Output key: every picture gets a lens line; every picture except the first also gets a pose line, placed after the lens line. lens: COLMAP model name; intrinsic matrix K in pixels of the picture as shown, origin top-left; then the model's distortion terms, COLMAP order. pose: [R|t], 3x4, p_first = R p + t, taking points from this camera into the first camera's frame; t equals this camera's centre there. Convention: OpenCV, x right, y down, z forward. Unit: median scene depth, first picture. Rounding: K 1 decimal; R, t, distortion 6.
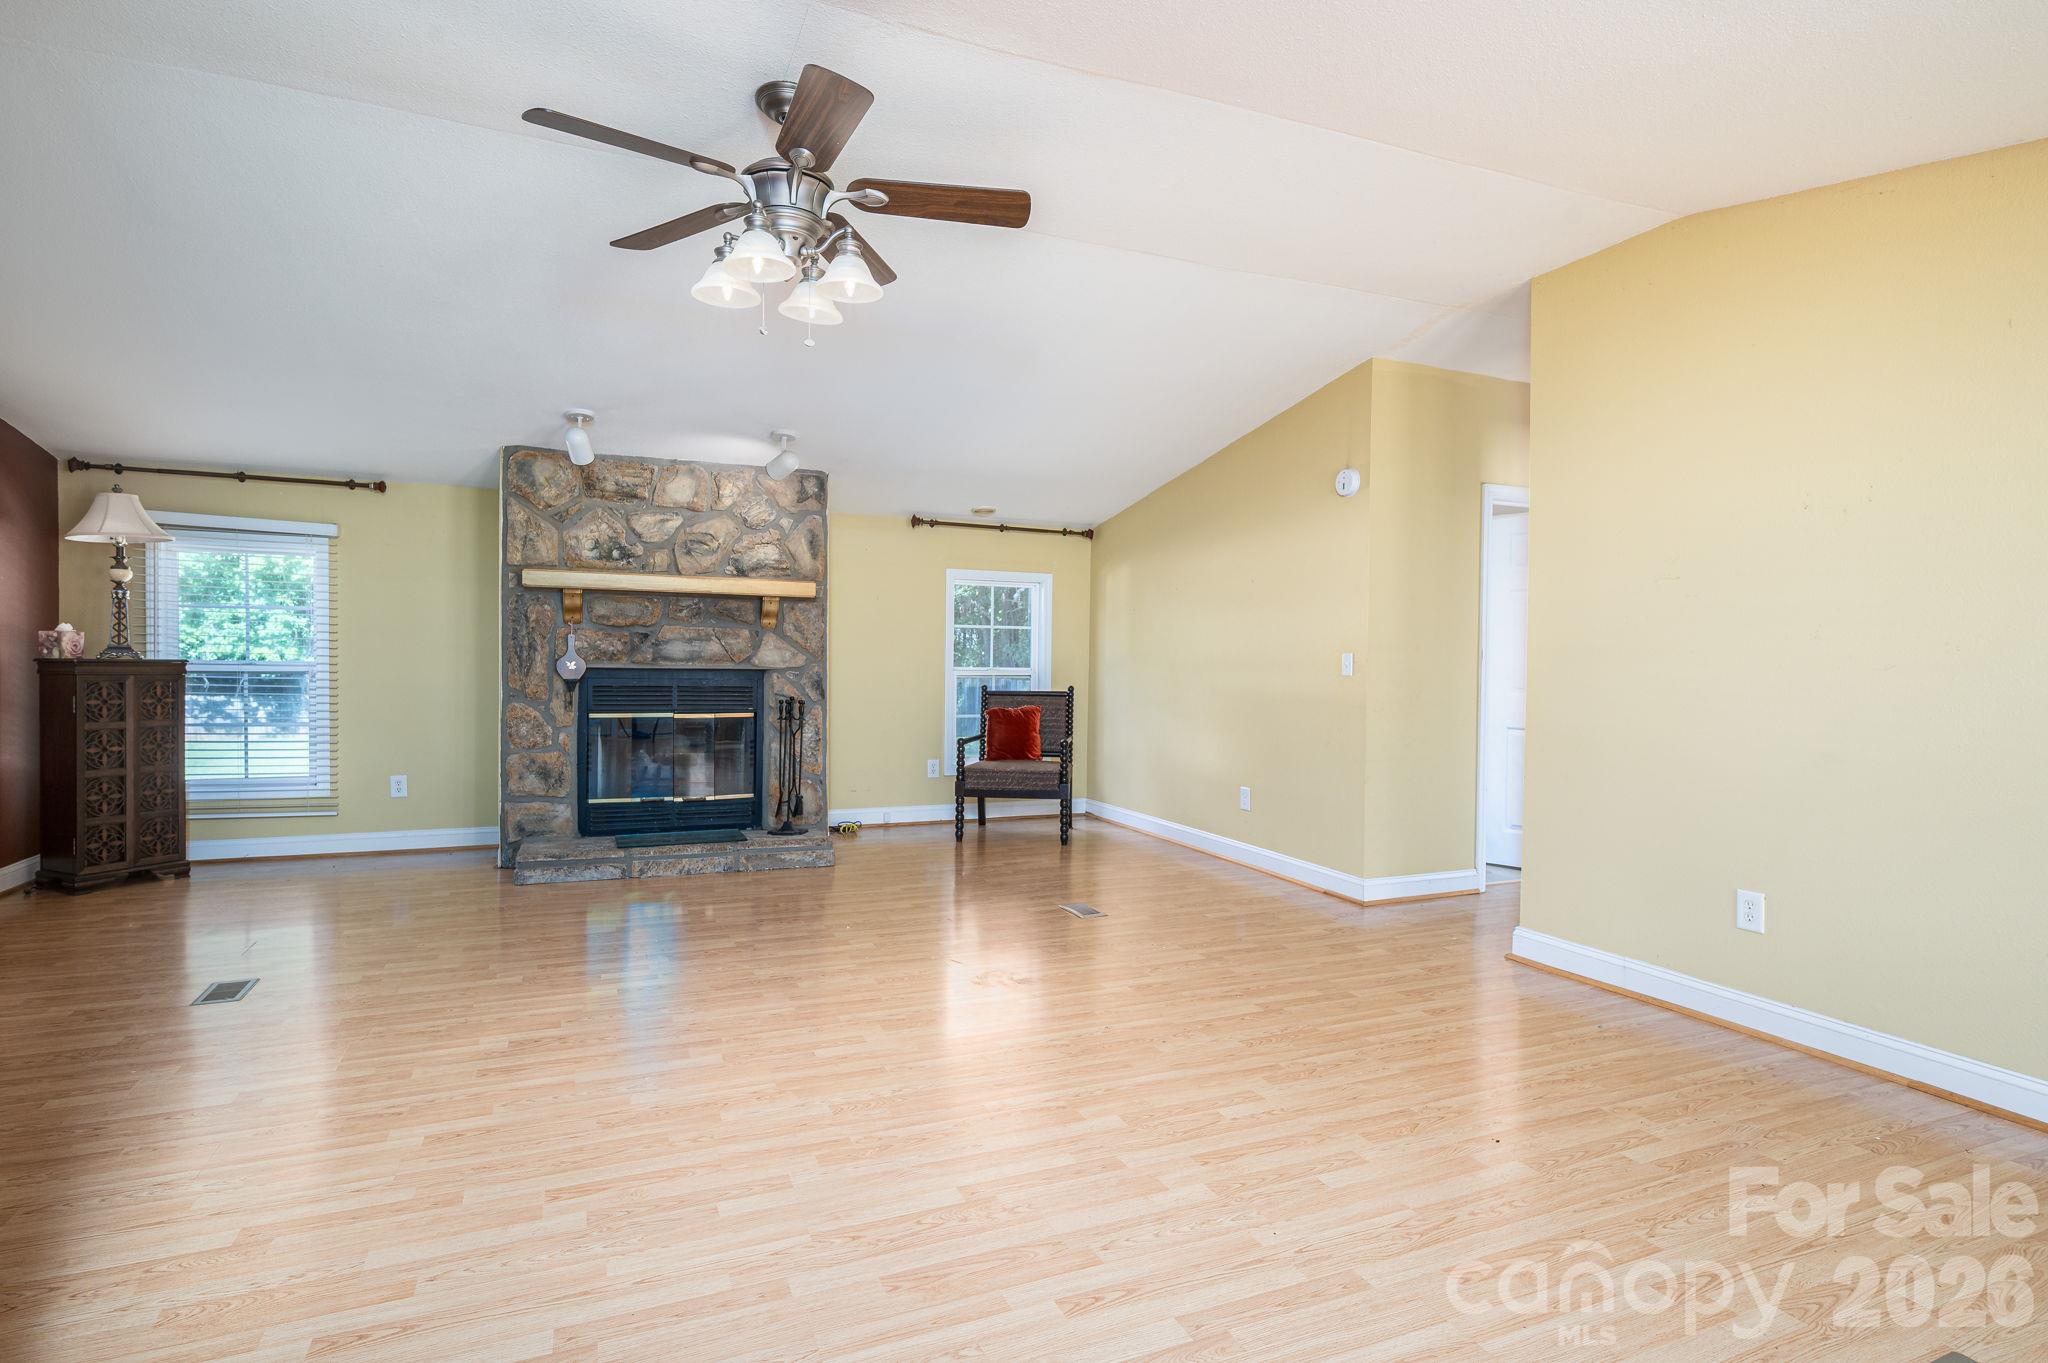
lens RADIAL K [[996.6, 0, 1014.8], [0, 996.6, 679.2], [0, 0, 1]] dist [0.003922, 0.000752]
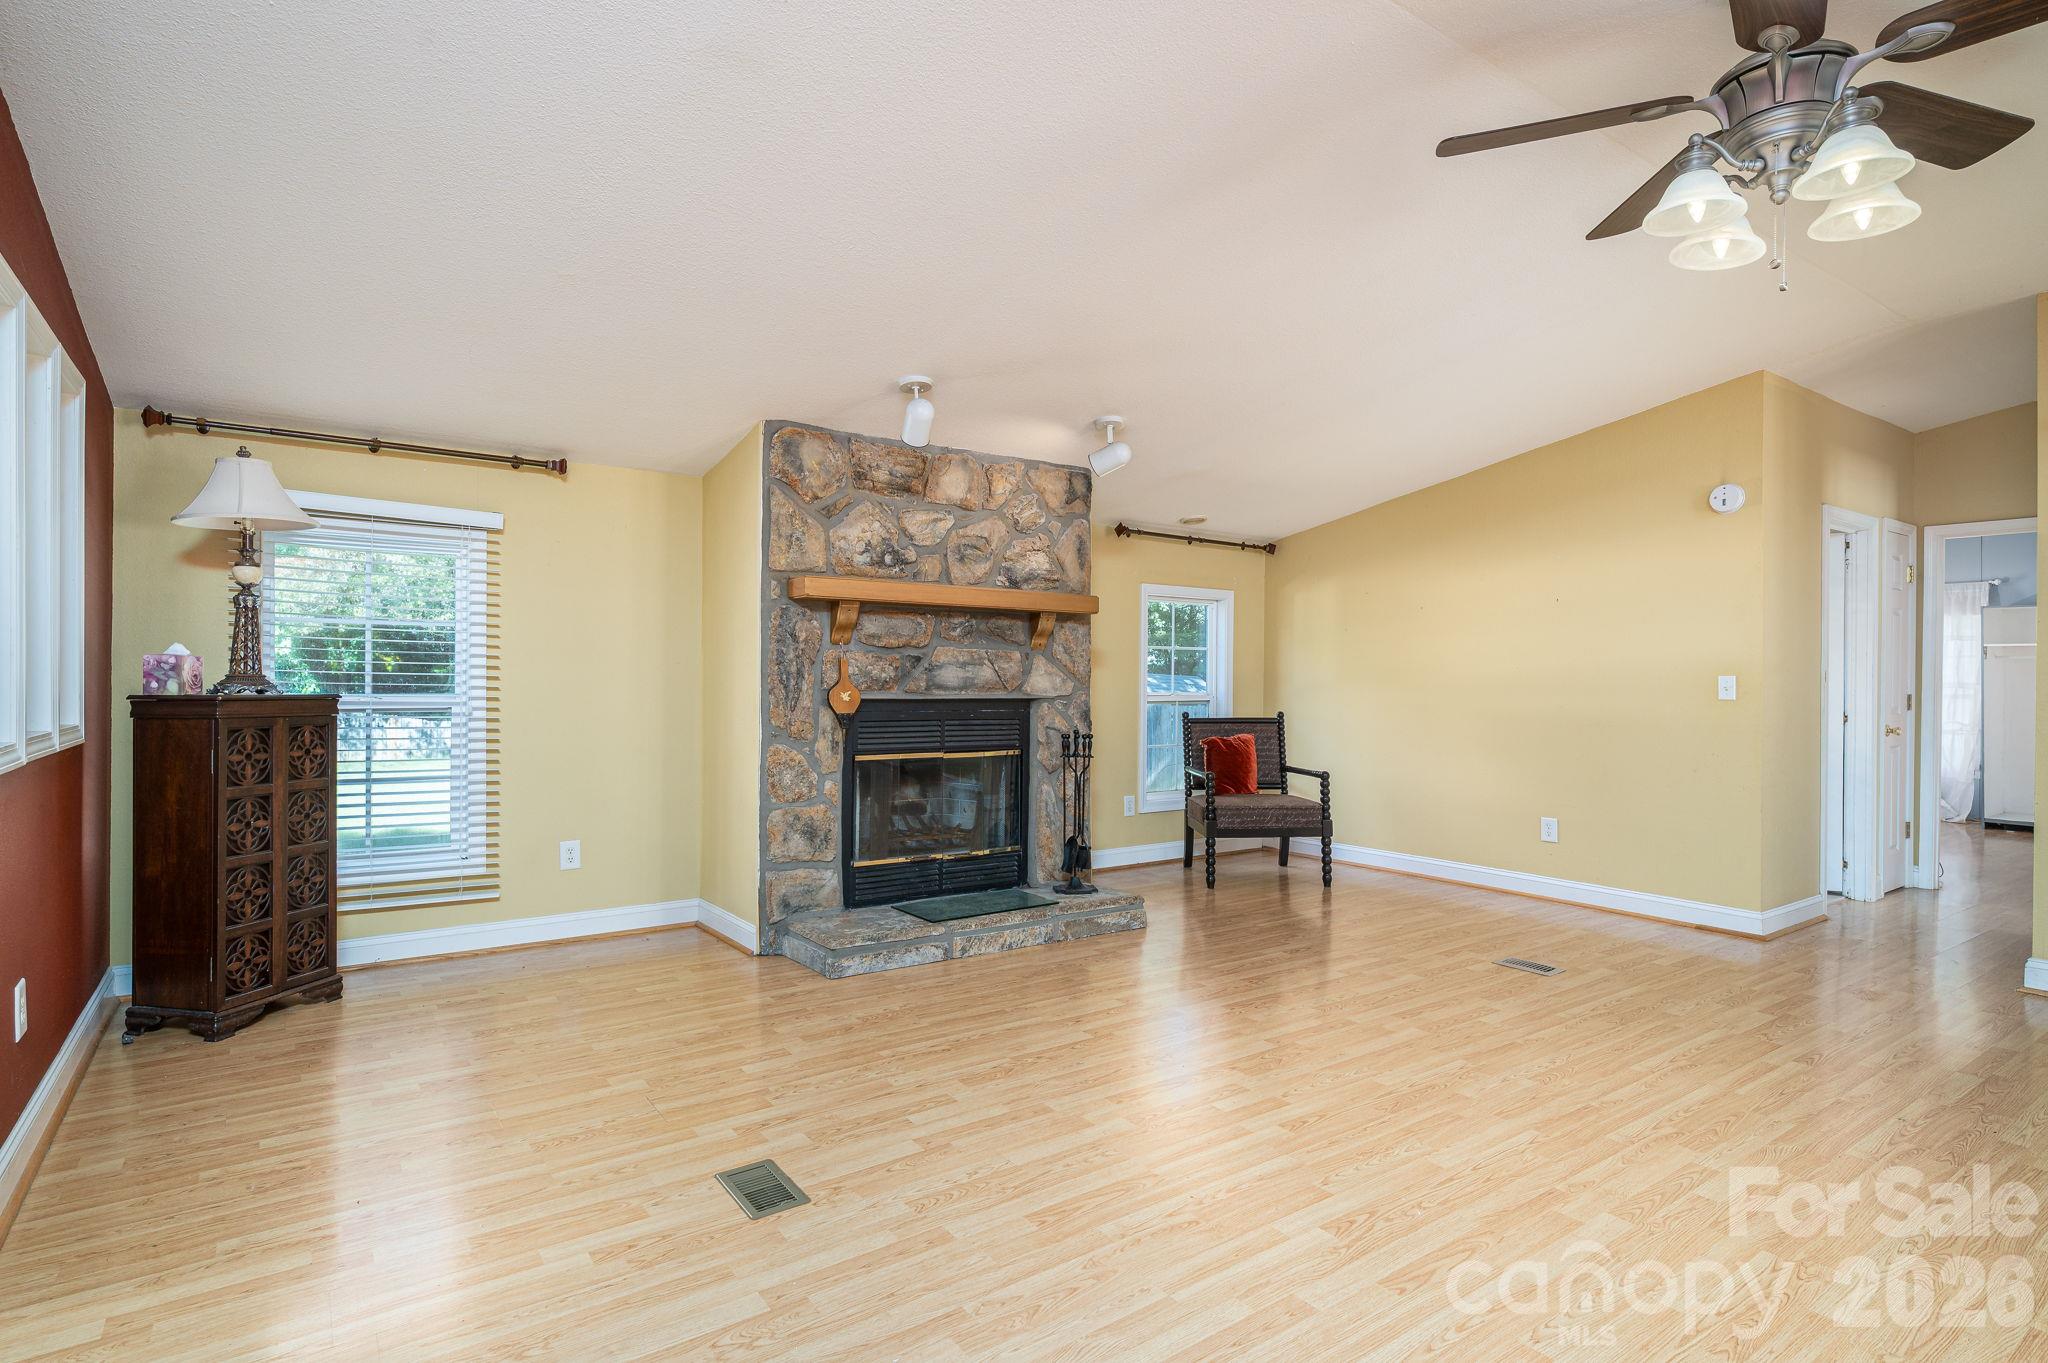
lens RADIAL K [[996.6, 0, 1023.9], [0, 996.6, 683.7], [0, 0, 1]] dist [0.003922, 0.000752]
pose [[0.977426, -0.007478, 0.211147, -0.463943], [0.010786, 0.999836, -0.014521, -0.010561], [-0.211004, 0.016470, 0.977346, 0.181344]]
